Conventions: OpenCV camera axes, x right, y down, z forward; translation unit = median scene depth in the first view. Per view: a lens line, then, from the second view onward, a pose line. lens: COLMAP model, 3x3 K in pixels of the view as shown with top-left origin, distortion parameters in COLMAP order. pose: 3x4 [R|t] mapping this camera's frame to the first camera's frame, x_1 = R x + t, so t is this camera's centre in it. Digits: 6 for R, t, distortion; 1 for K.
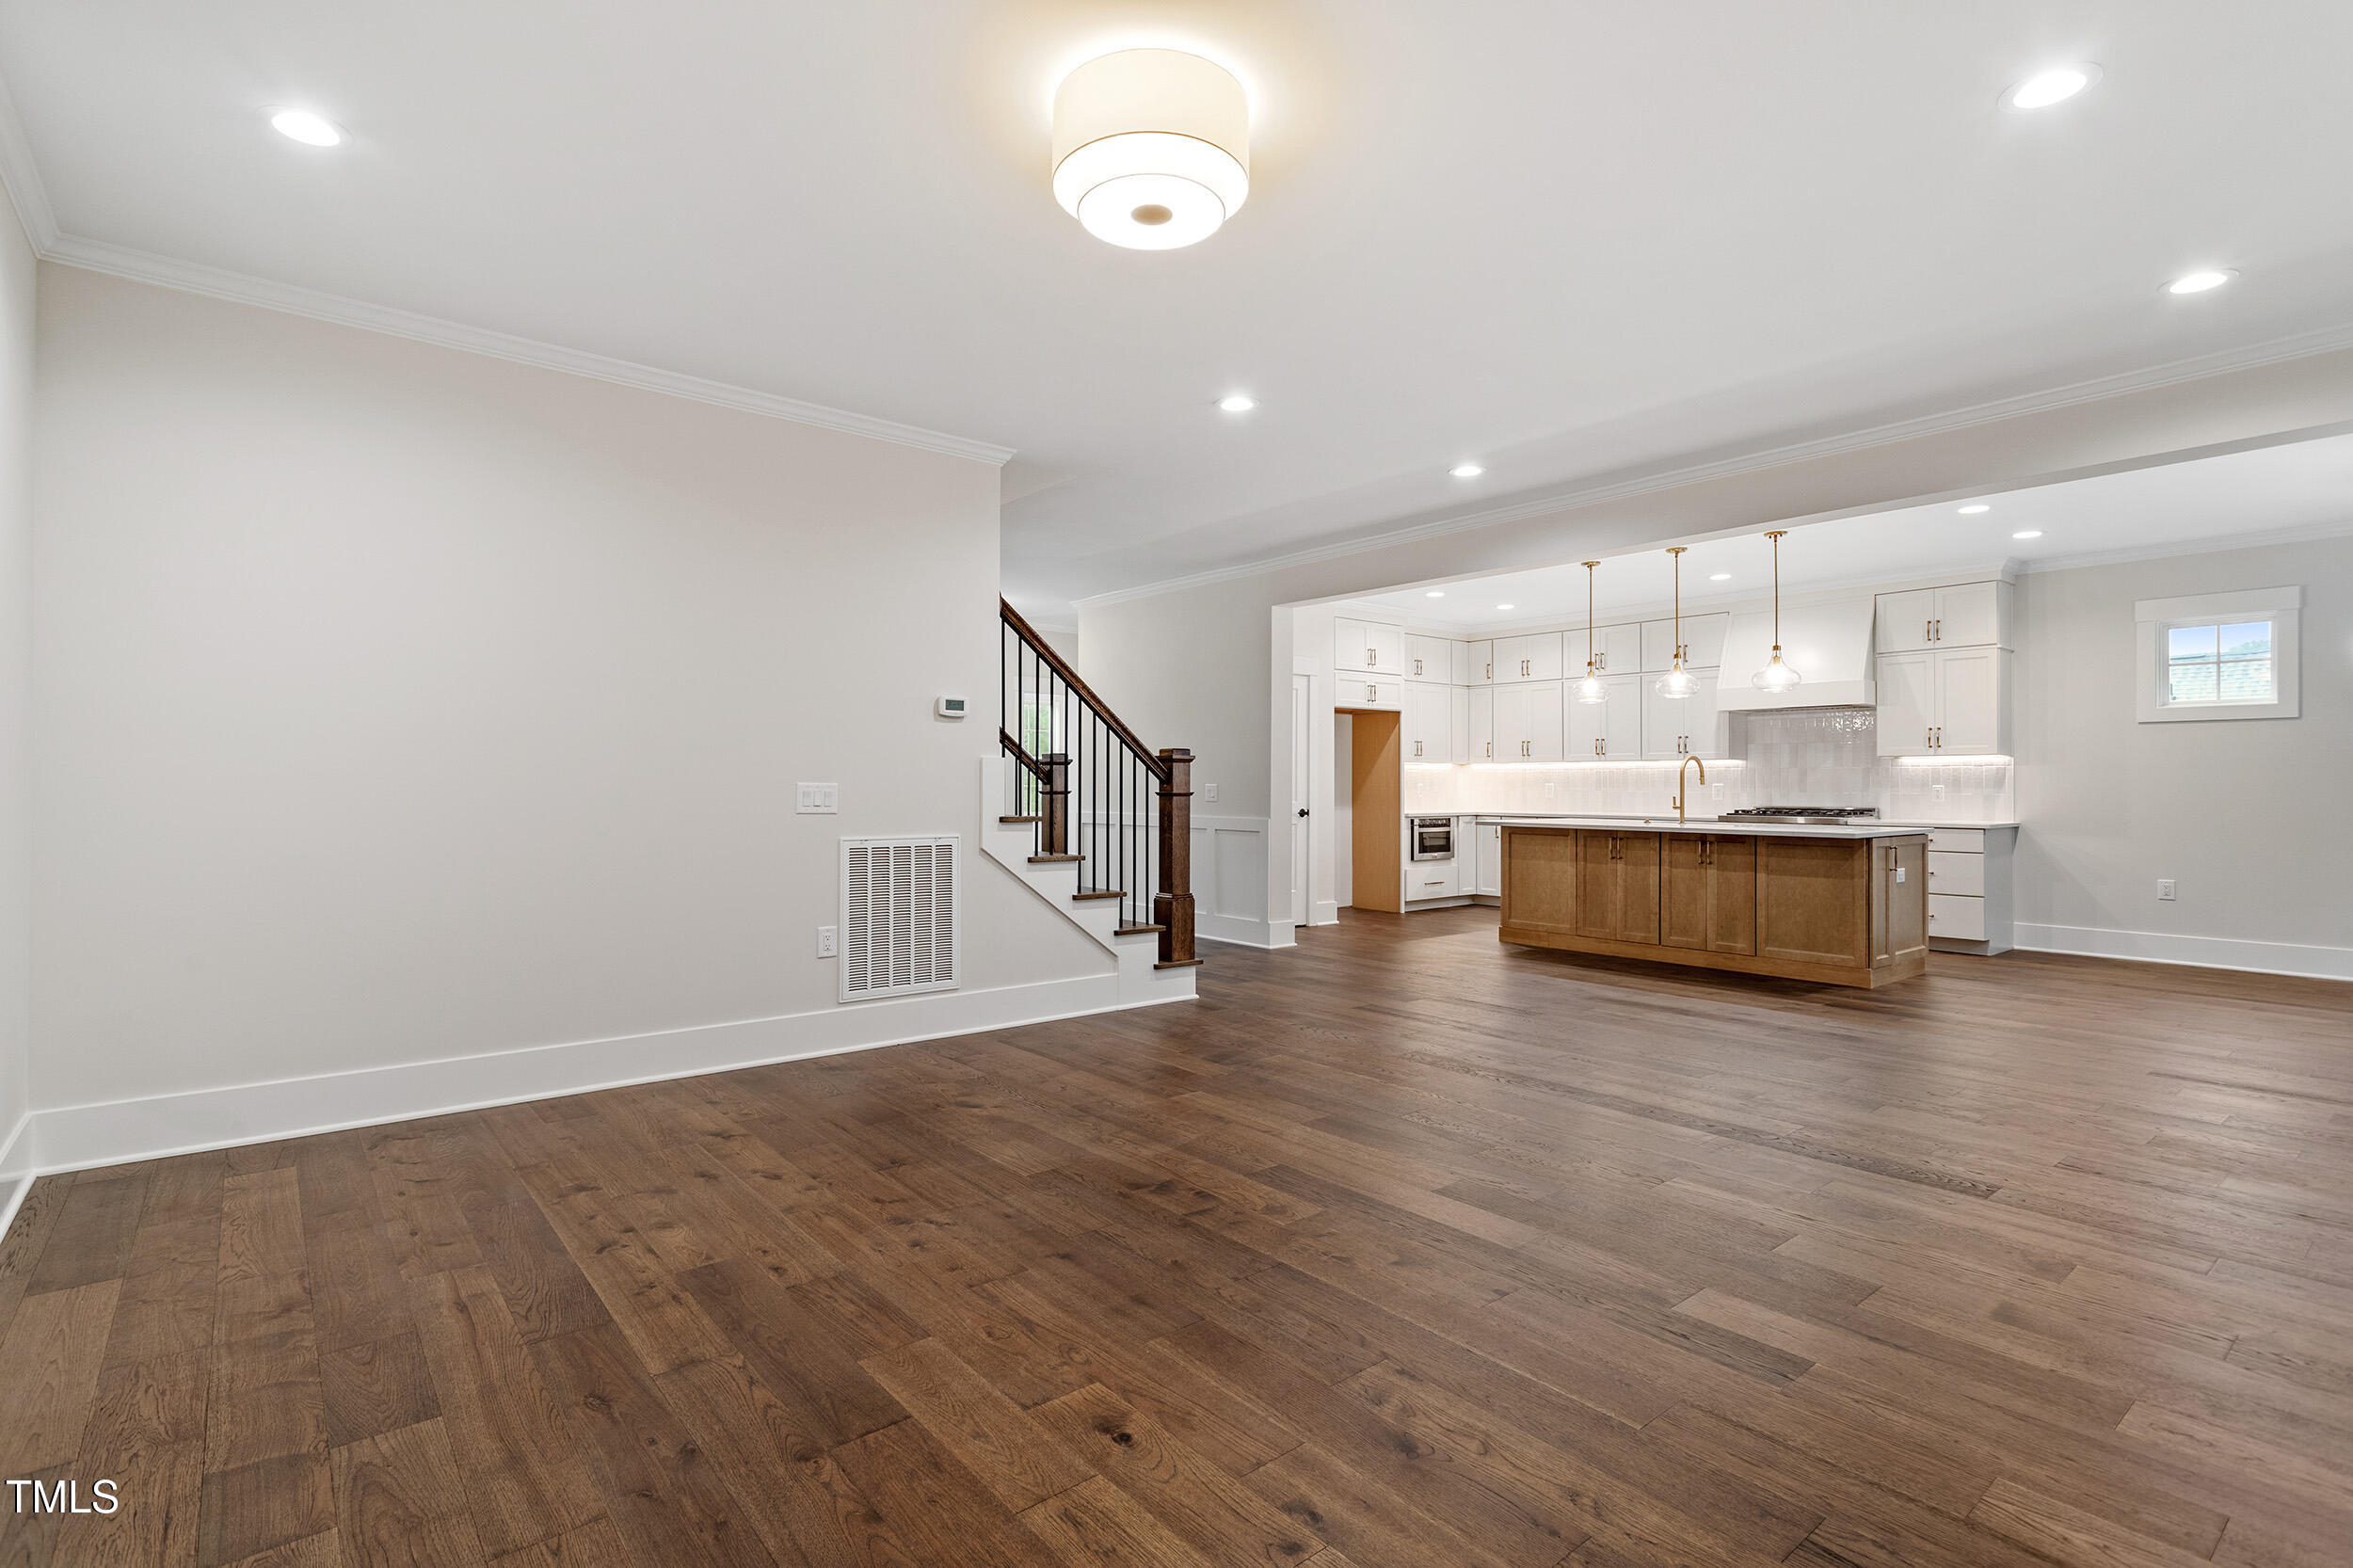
lens RADIAL K [[1122.8, 0, 1176.5], [0, 1122.8, 784.0], [0, 0, 1]] dist [0.001577, 0.000129]
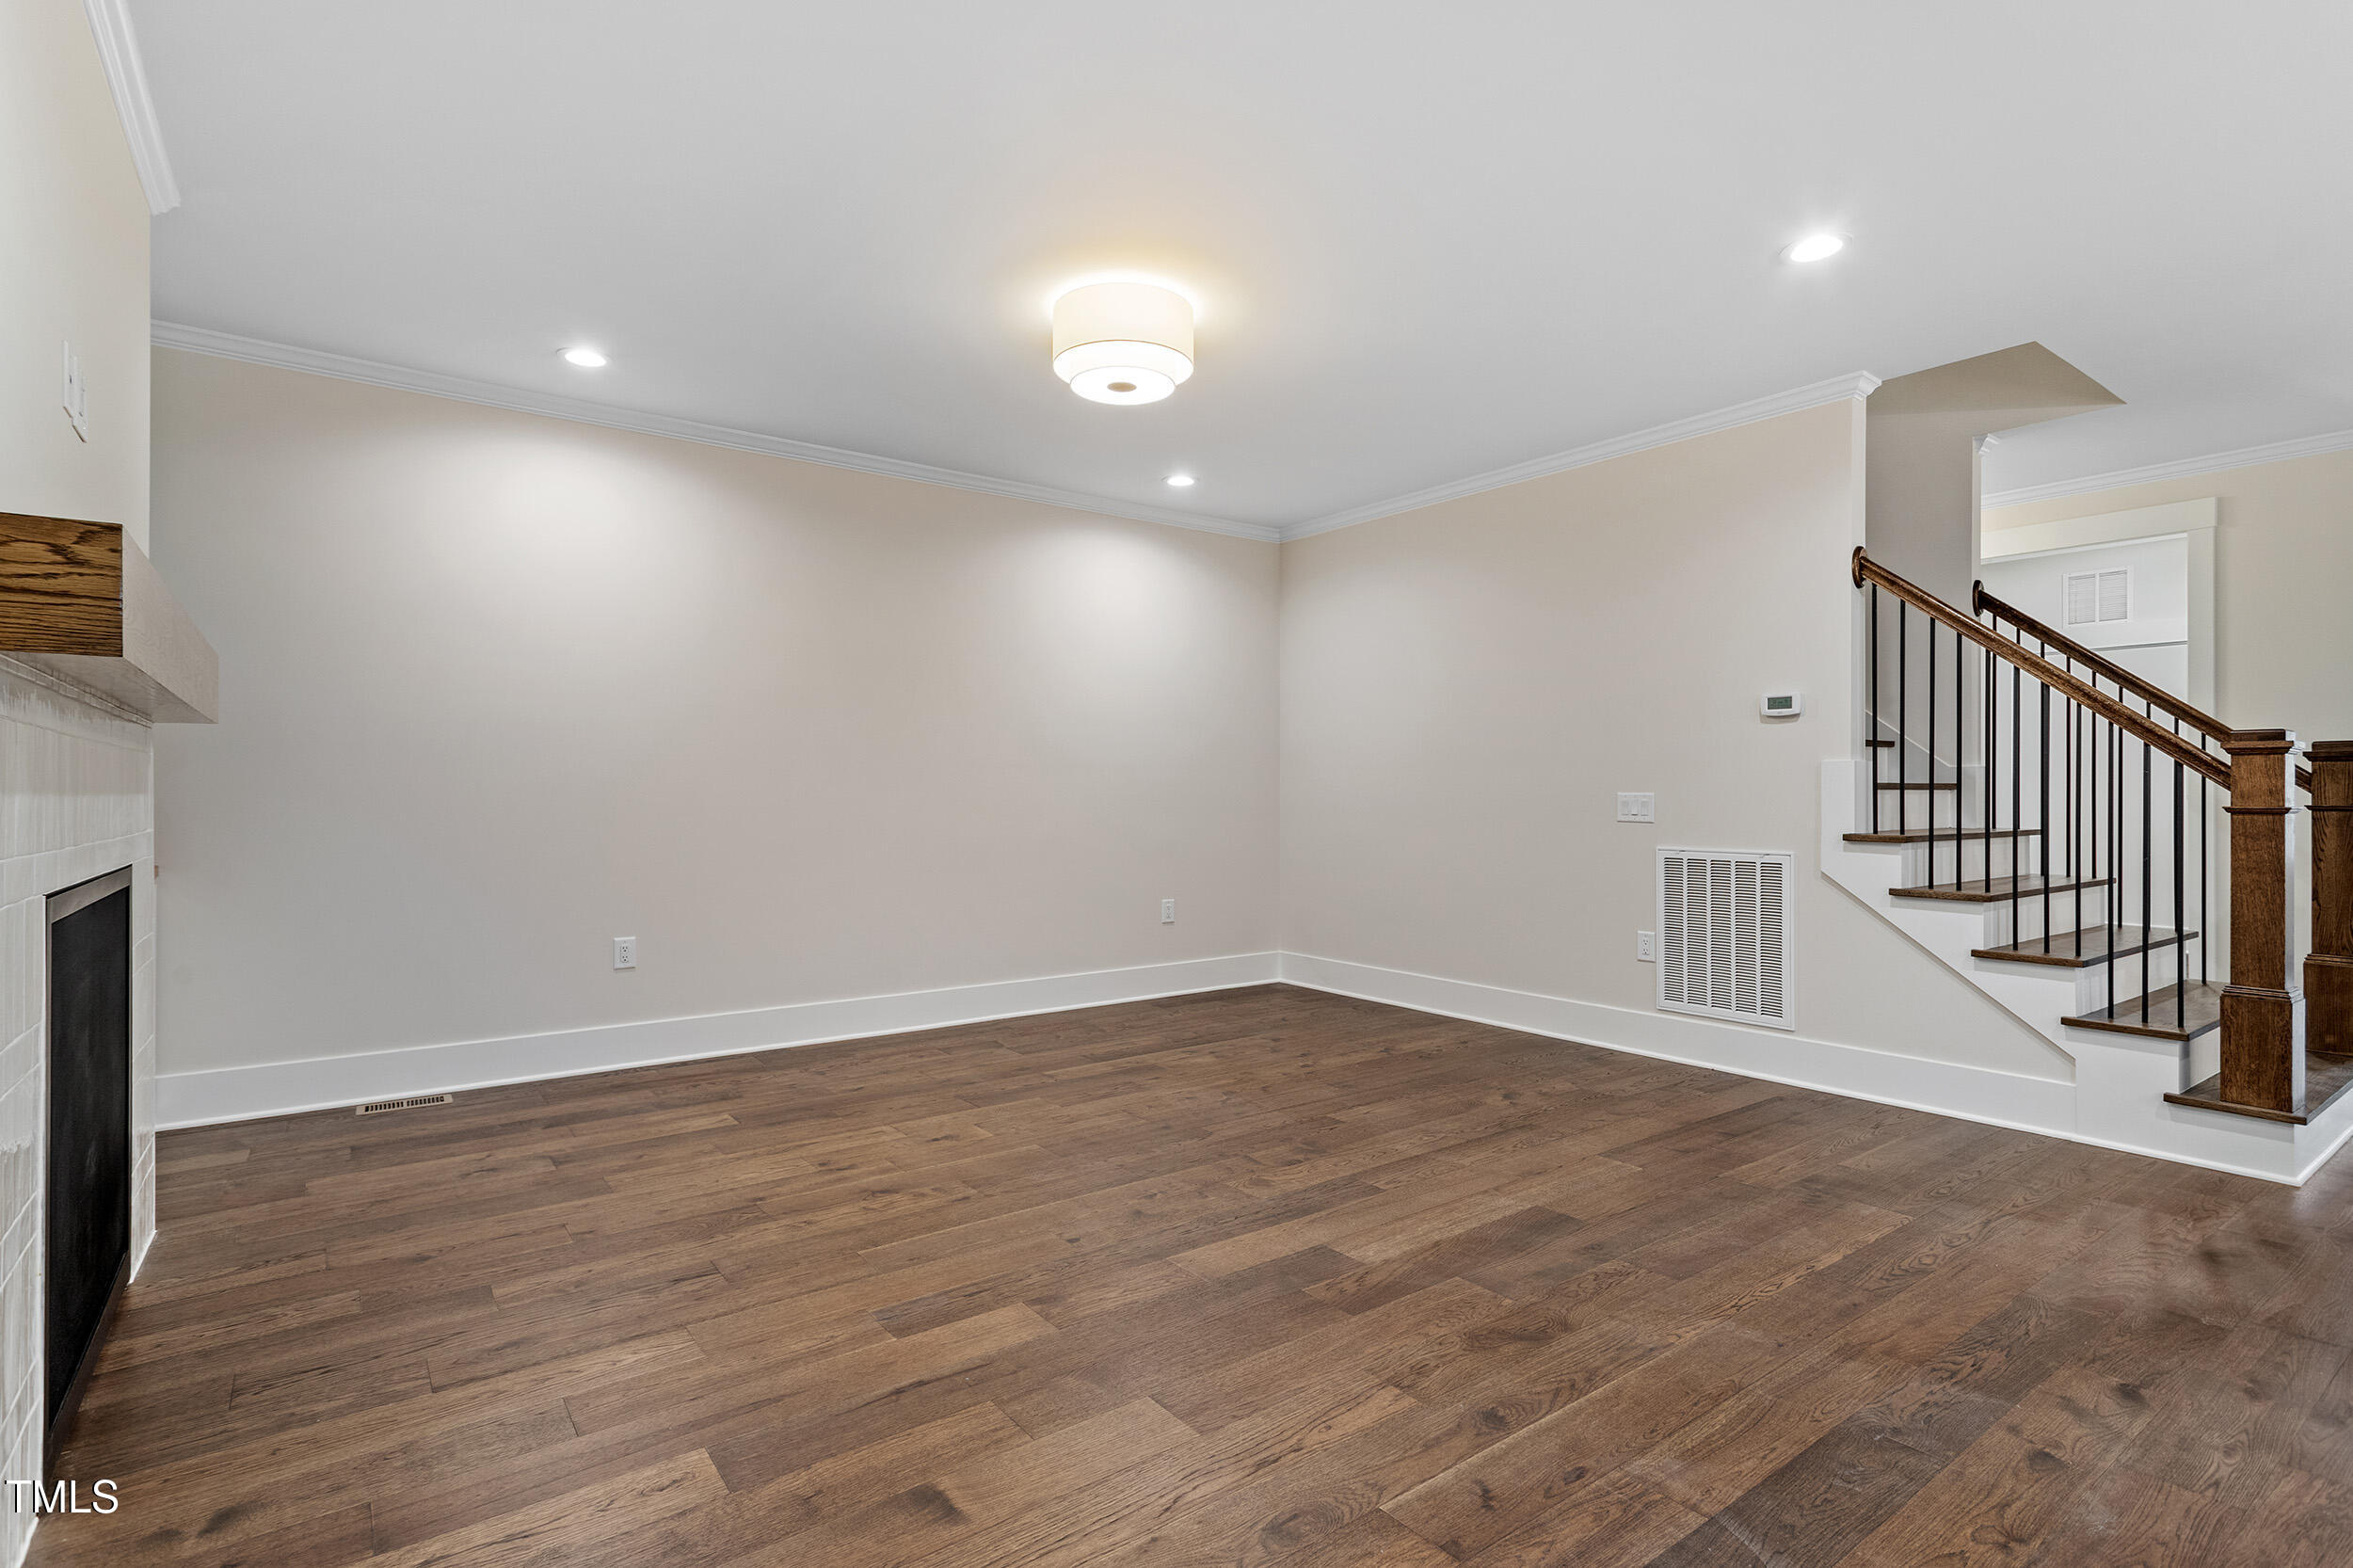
lens RADIAL K [[1159.2, 0, 1176.5], [0, 1159.2, 784.0], [0, 0, 1]] dist [-0.011792, 0.000377]
pose [[-0.050626, -0.012071, -0.998645, 0.984264], [-0.001924, 0.999926, -0.011989, 0.005937], [0.998716, 0.001315, -0.050645, 0.789619]]
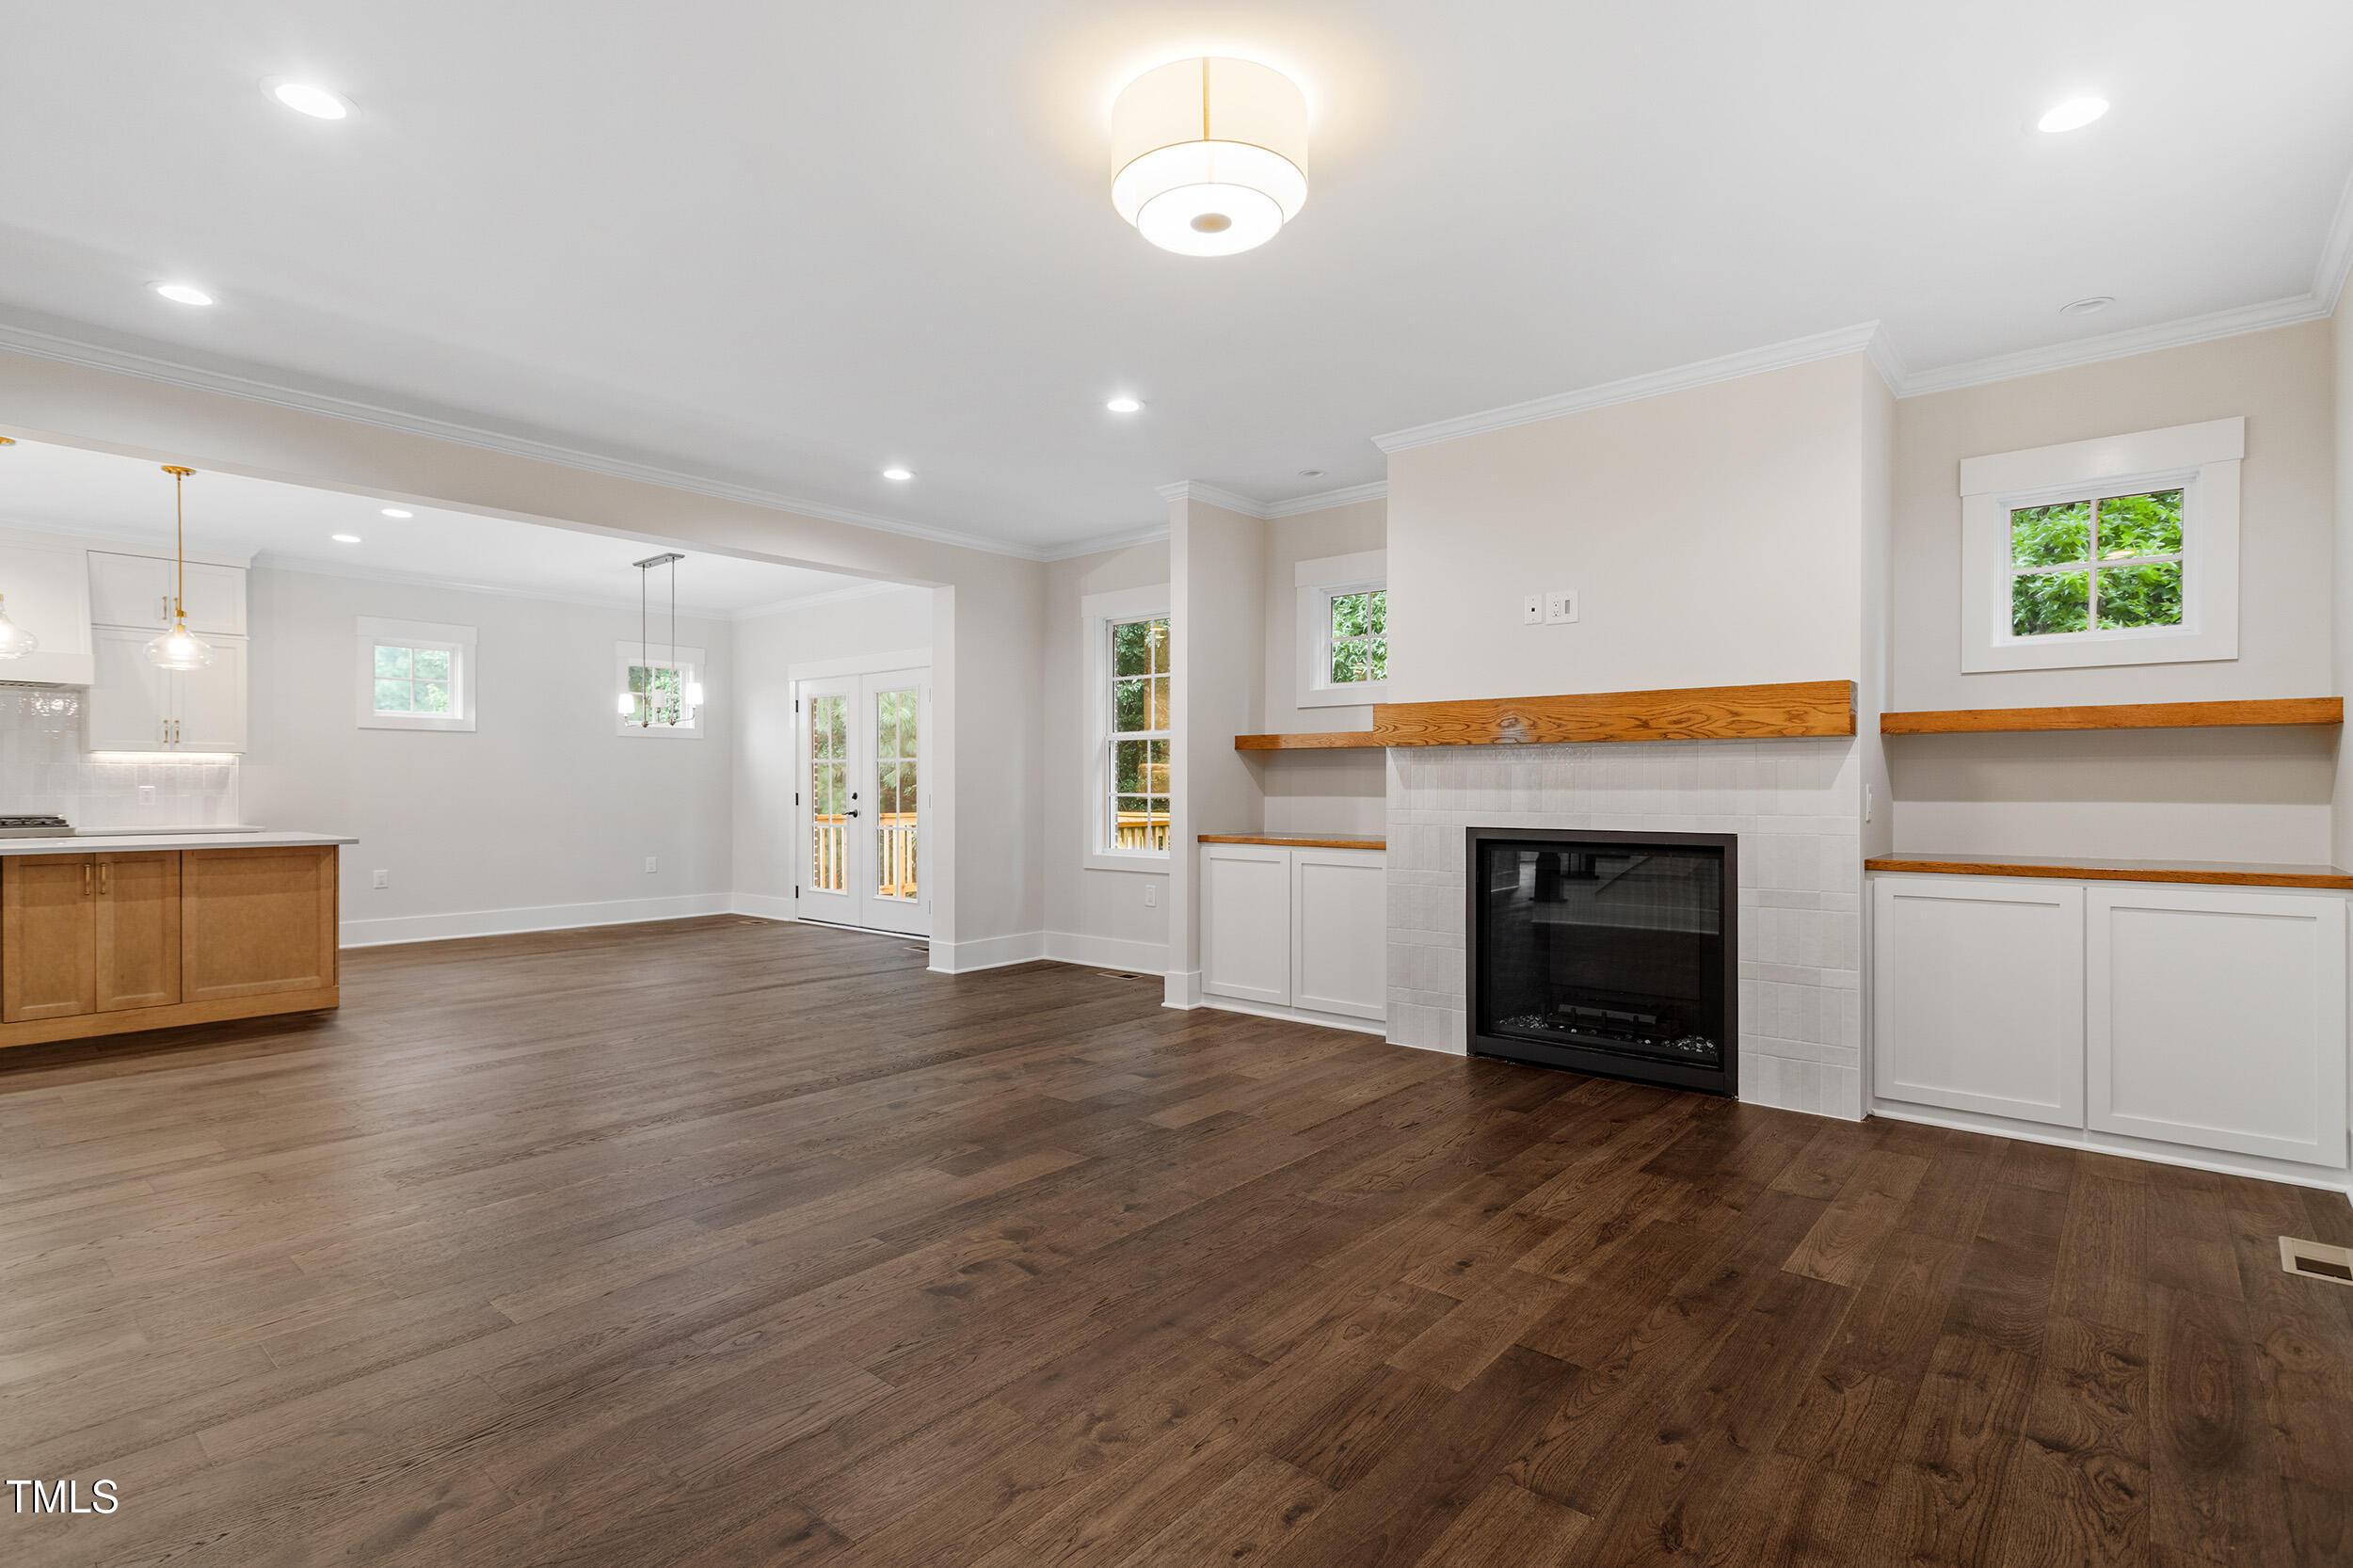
lens RADIAL K [[1122.8, 0, 1176.5], [0, 1122.8, 784.0], [0, 0, 1]] dist [0.001577, 0.000129]
pose [[-0.169621, -0.000278, 0.985509, -0.704299], [0.000062, 1.000000, 0.000293, -0.001465], [-0.985509, 0.000110, -0.169621, 0.831320]]
